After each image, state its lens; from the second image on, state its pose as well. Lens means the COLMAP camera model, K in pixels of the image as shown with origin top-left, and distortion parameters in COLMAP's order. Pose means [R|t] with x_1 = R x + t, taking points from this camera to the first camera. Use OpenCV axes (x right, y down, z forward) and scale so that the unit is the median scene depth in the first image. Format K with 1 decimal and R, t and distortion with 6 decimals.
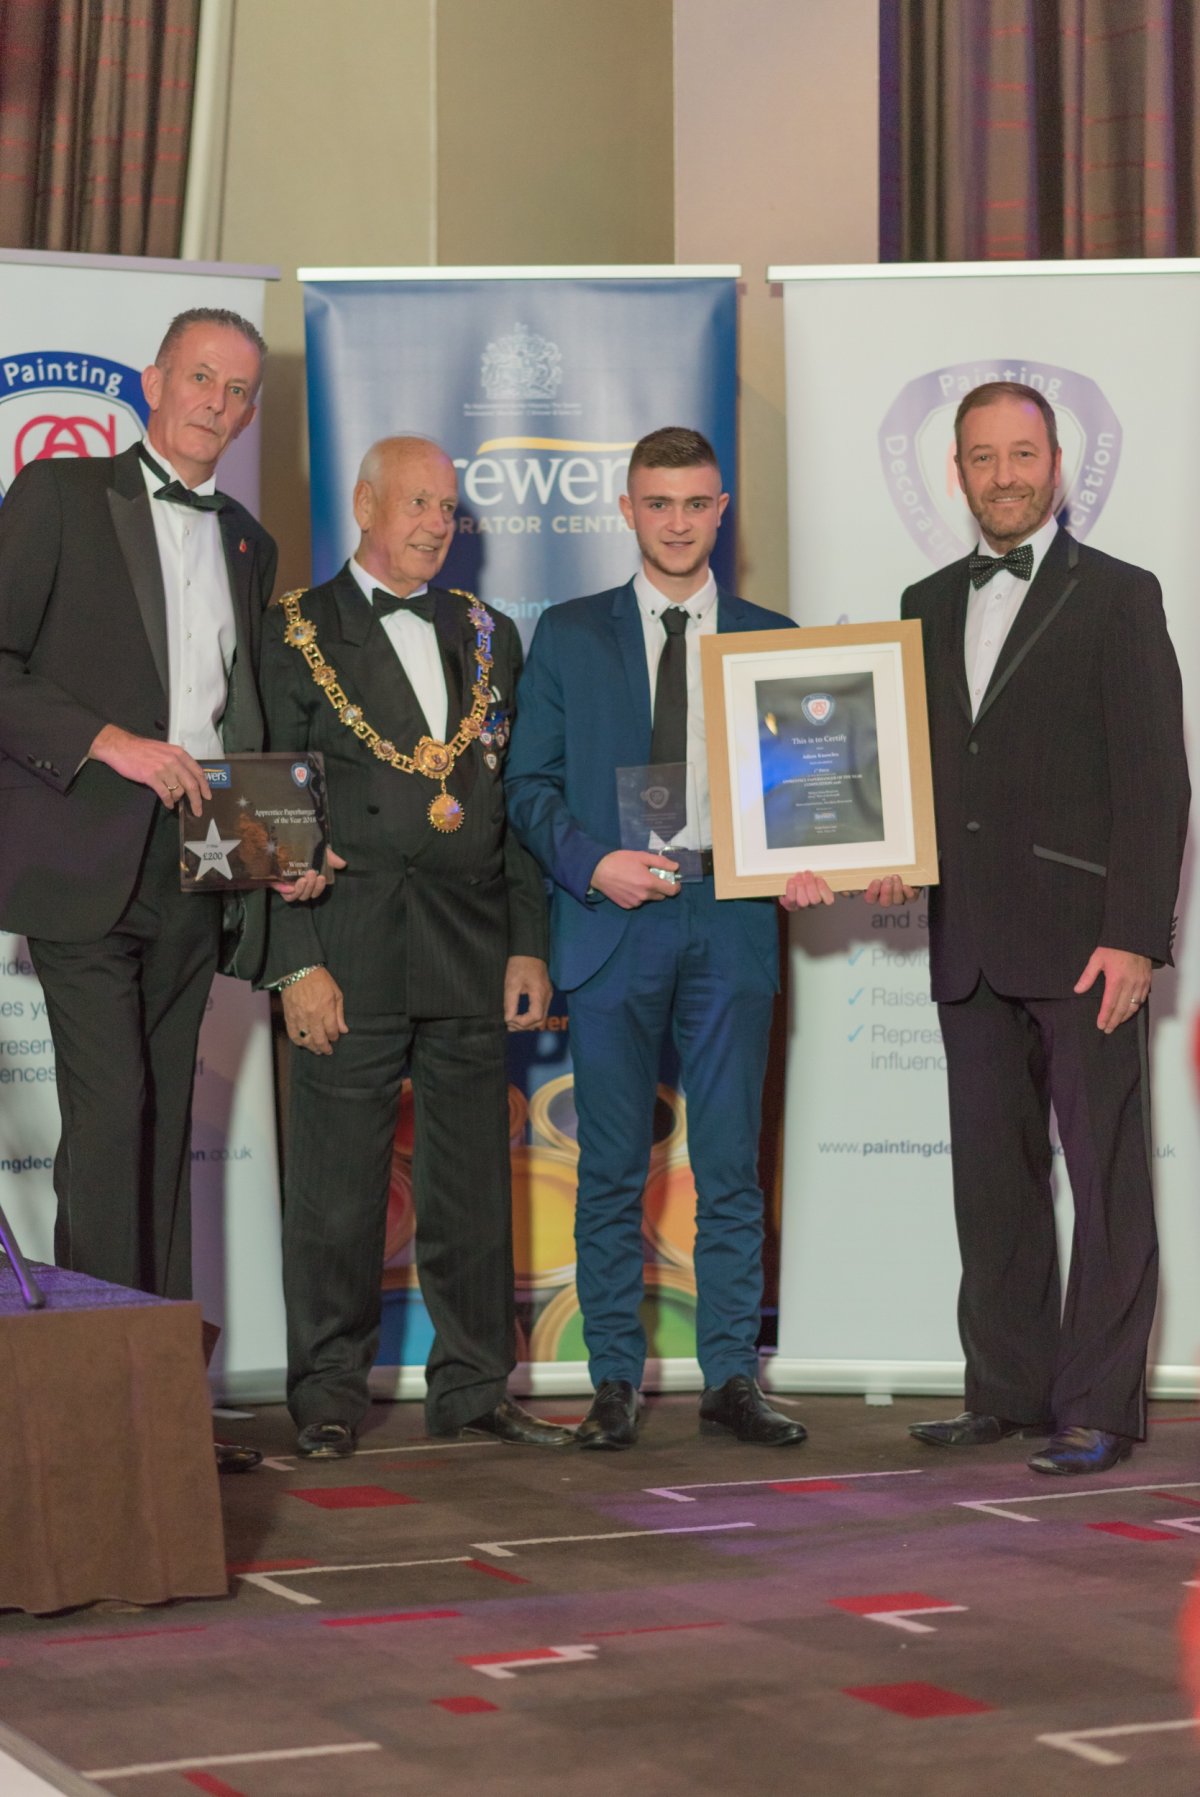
lens RADIAL K [[4263.3, 0, 600.0], [0, 4263.3, 898.5], [0, 0, 1]] dist [0.017952, 0.054998]
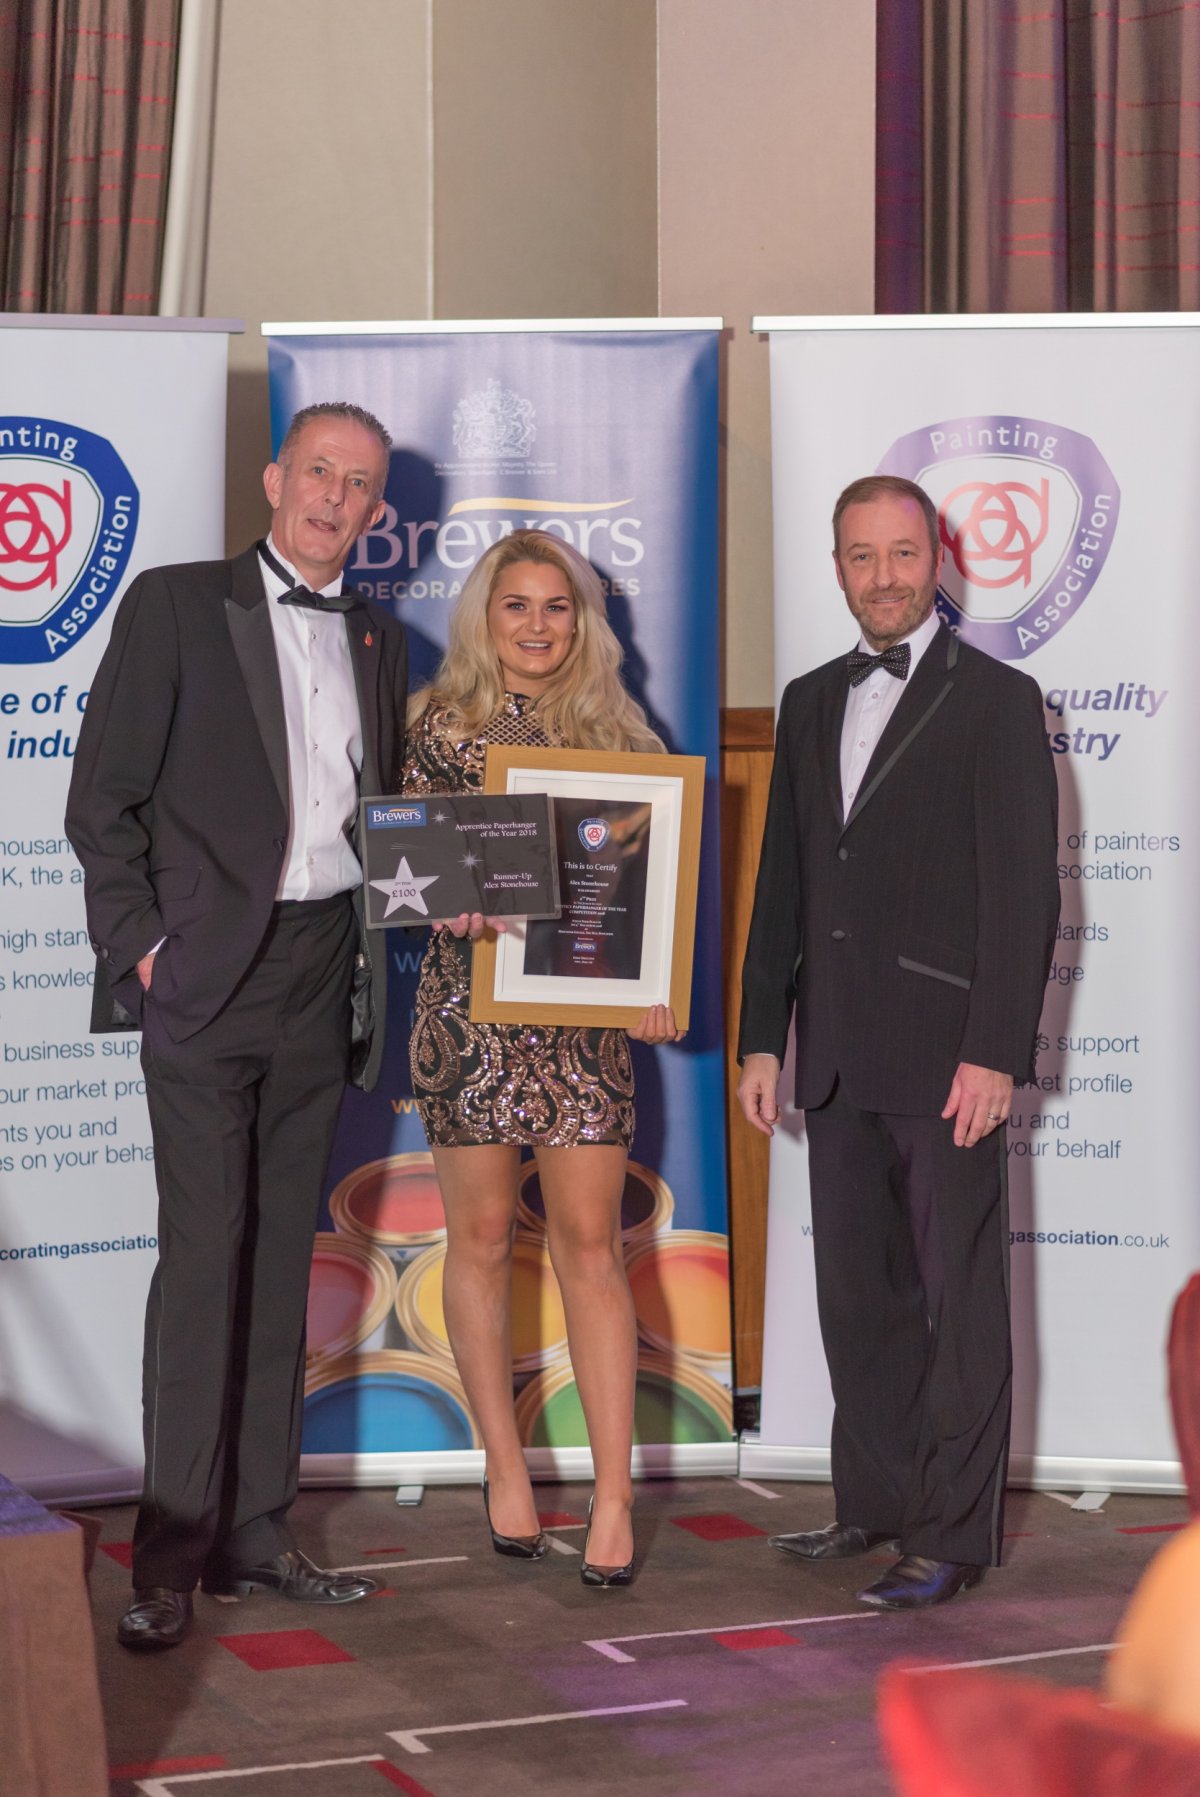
lens RADIAL K [[4263.3, 0, 600.0], [0, 4263.3, 898.5], [0, 0, 1]] dist [0.017952, 0.054998]
pose [[0.999195, 0.003629, -0.039944, 0.045298], [-0.001205, 0.998164, 0.060565, -0.078091], [0.040091, -0.060468, 0.997365, 0.036482]]
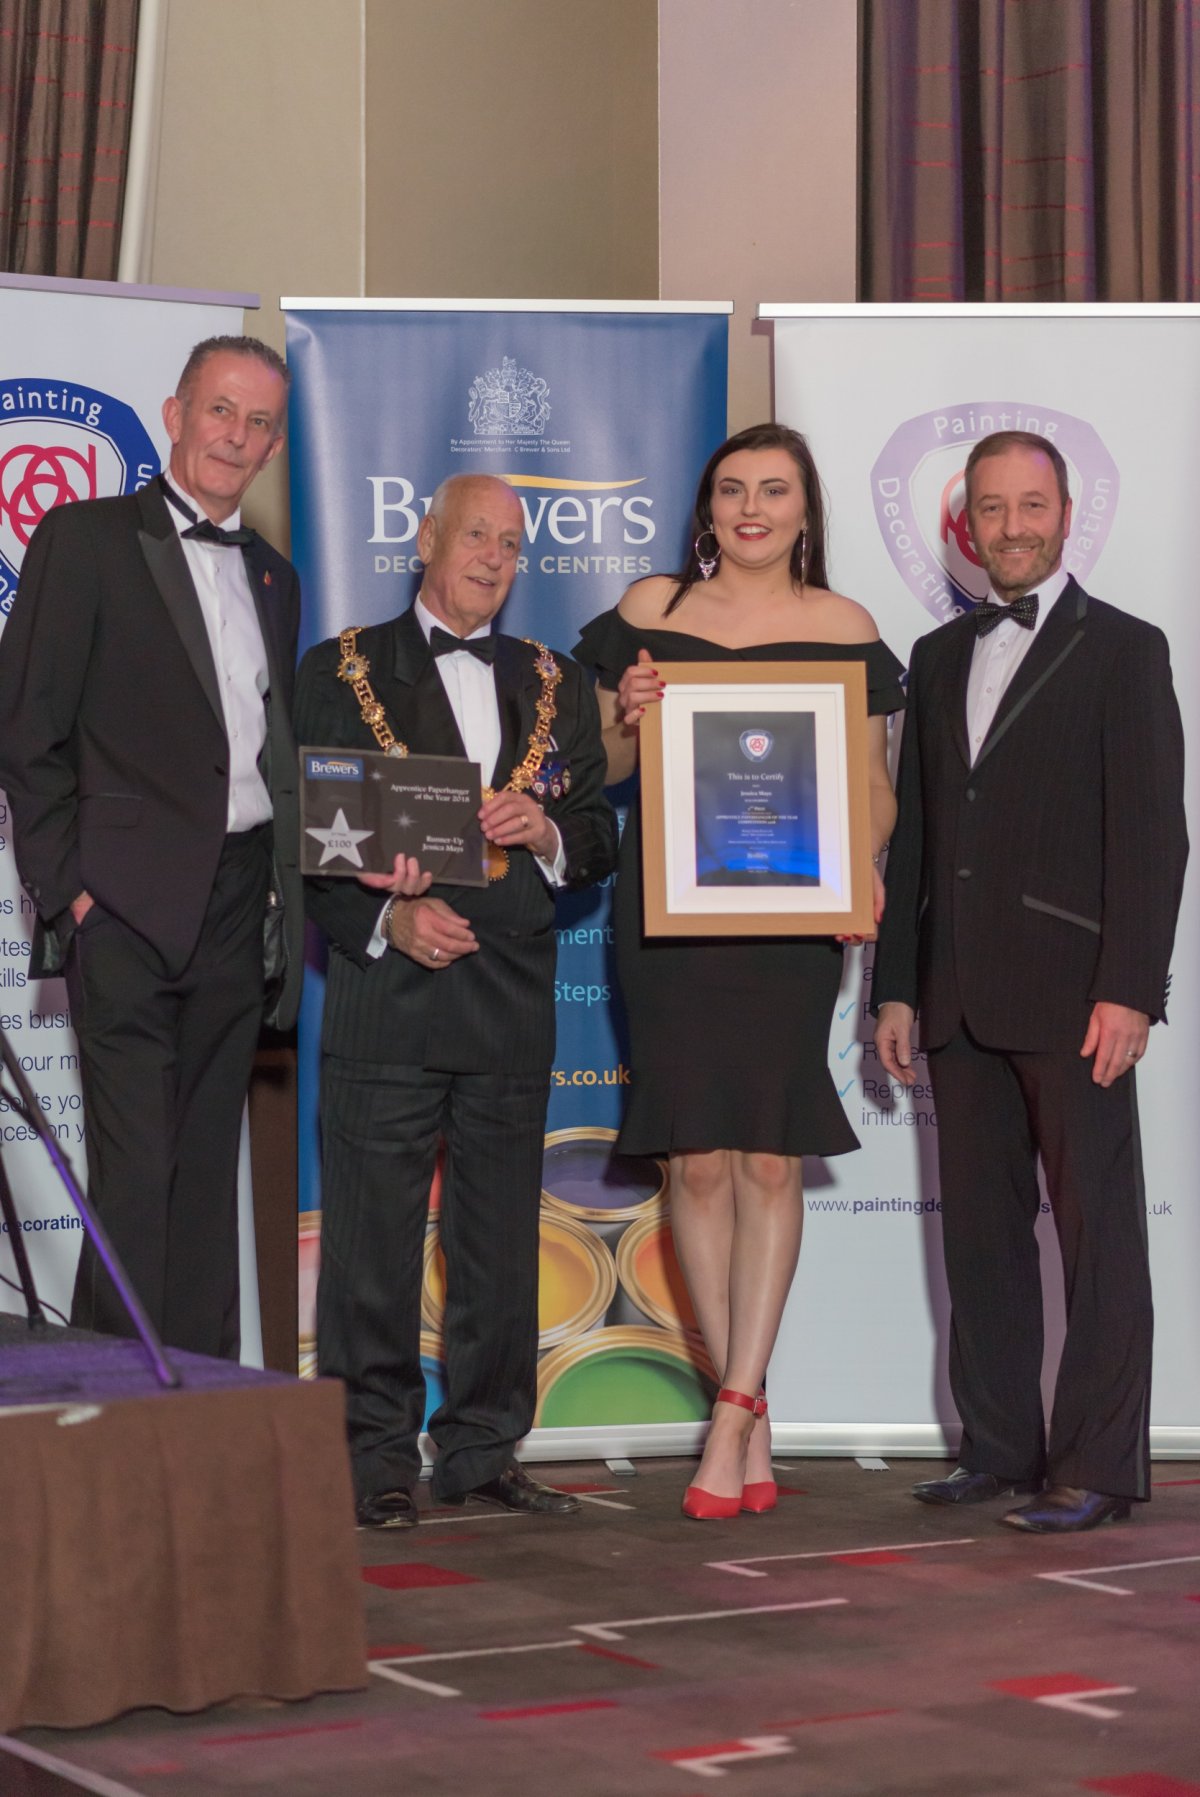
lens RADIAL K [[4263.3, 0, 600.0], [0, 4263.3, 898.5], [0, 0, 1]] dist [0.017952, 0.054998]
pose [[0.994987, 0.003374, 0.099949, -0.096909], [-0.002544, 0.999961, -0.008425, -0.003620], [-0.099973, 0.008129, 0.994957, 0.033706]]
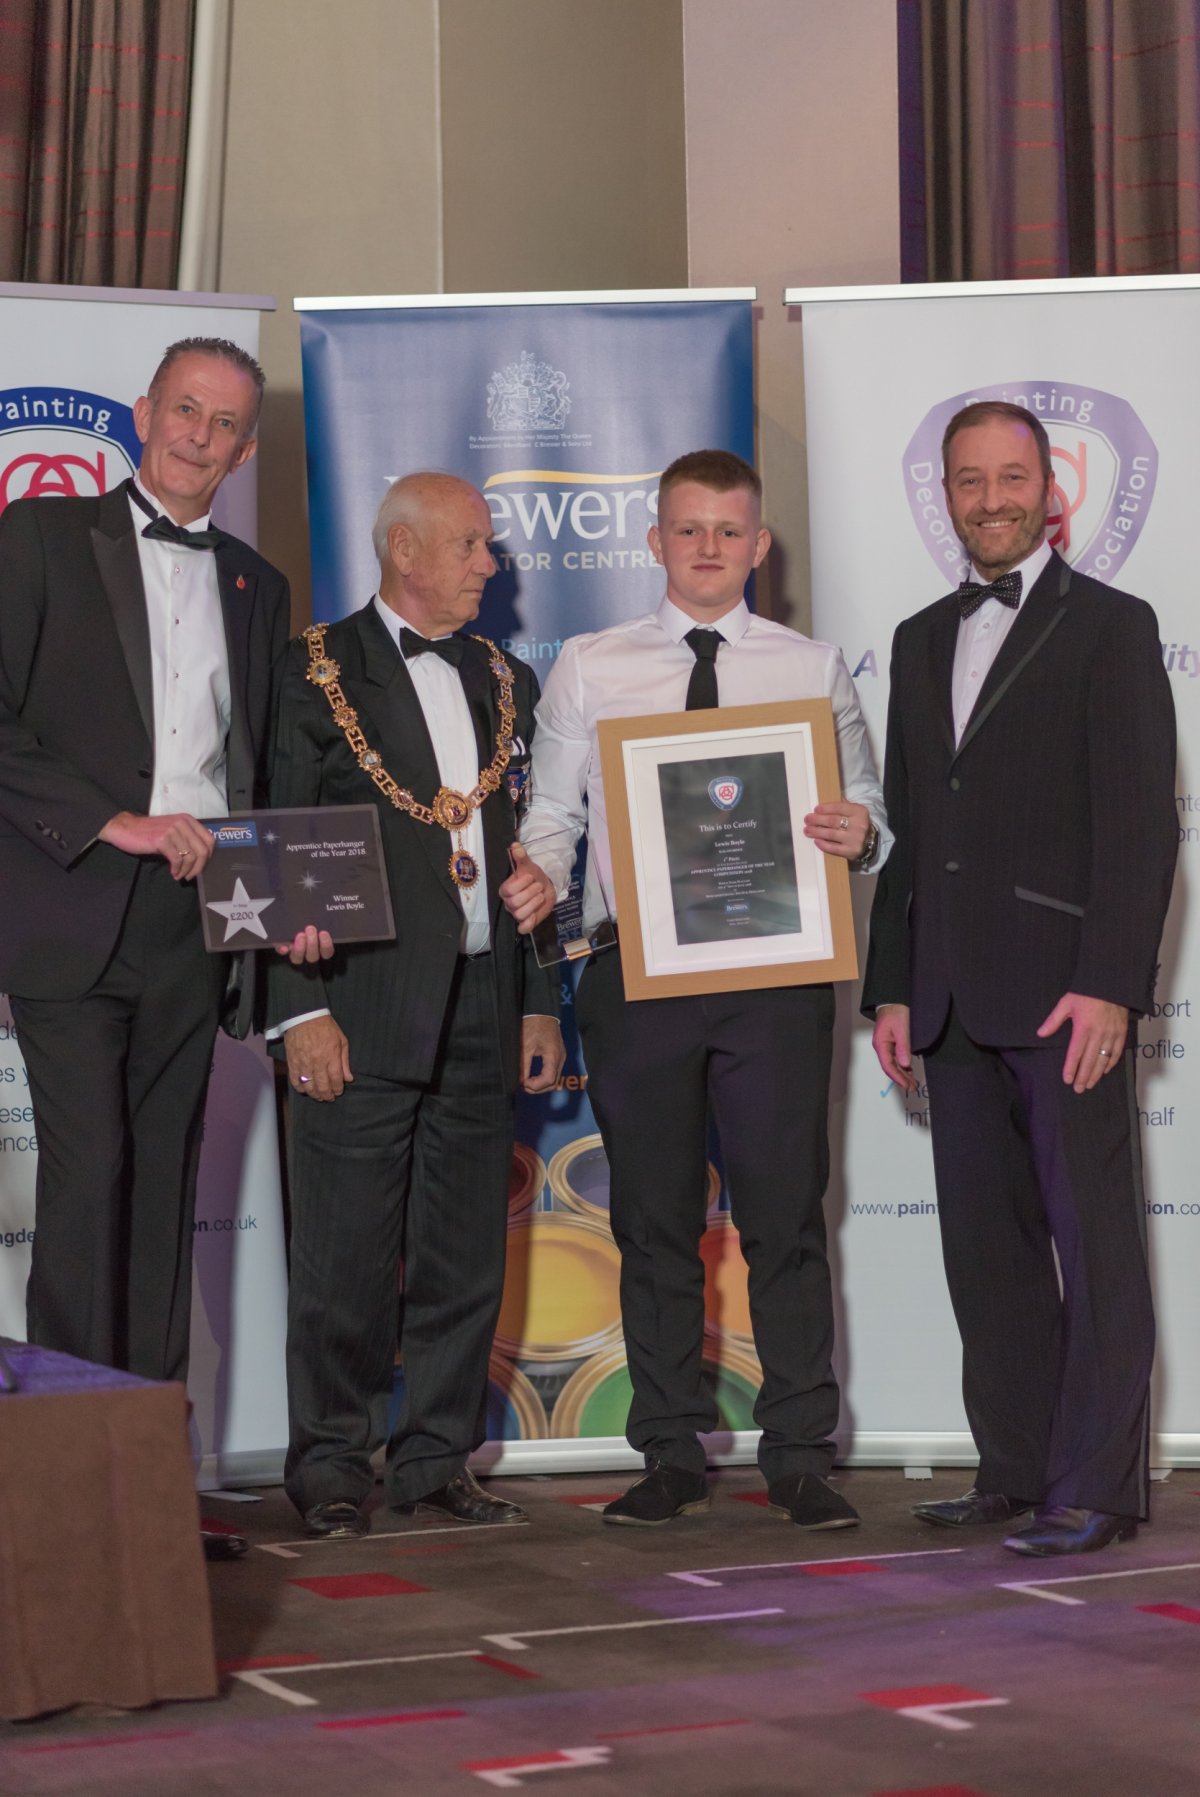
lens RADIAL K [[4263.3, 0, 600.0], [0, 4263.3, 898.5], [0, 0, 1]] dist [0.017952, 0.054998]
pose [[0.999834, -0.014056, -0.011631, 0.007347], [0.013883, 0.999794, -0.014836, 0.002409], [0.011837, 0.014672, 0.999822, 0.045836]]
